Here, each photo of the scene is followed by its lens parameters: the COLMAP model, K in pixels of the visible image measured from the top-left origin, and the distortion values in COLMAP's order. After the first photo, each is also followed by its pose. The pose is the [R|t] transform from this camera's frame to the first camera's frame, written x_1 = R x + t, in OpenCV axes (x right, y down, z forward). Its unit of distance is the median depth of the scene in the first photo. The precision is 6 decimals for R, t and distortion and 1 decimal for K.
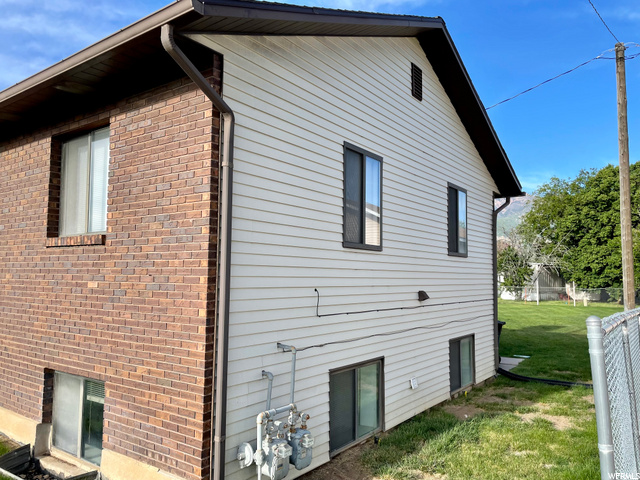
lens RADIAL K [[480.7, 0, 337.4], [0, 480.7, 245.7], [0, 0, 1]] dist [0.038631, -0.017925]
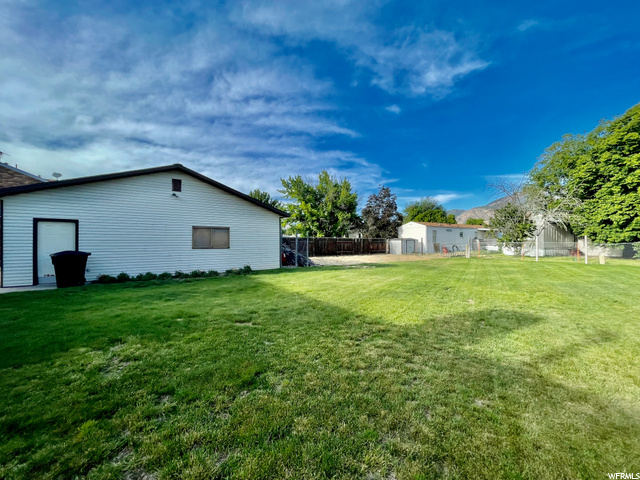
lens RADIAL K [[256.6, 0, 333.8], [0, 256.6, 240.7], [0, 0, 1]] dist [-0.004267, 0.000947]
pose [[0.940938, -0.008557, -0.338472, 0.199896], [0.031477, 0.997562, 0.062285, 0.036533], [0.337114, -0.069261, 0.938913, 0.381770]]
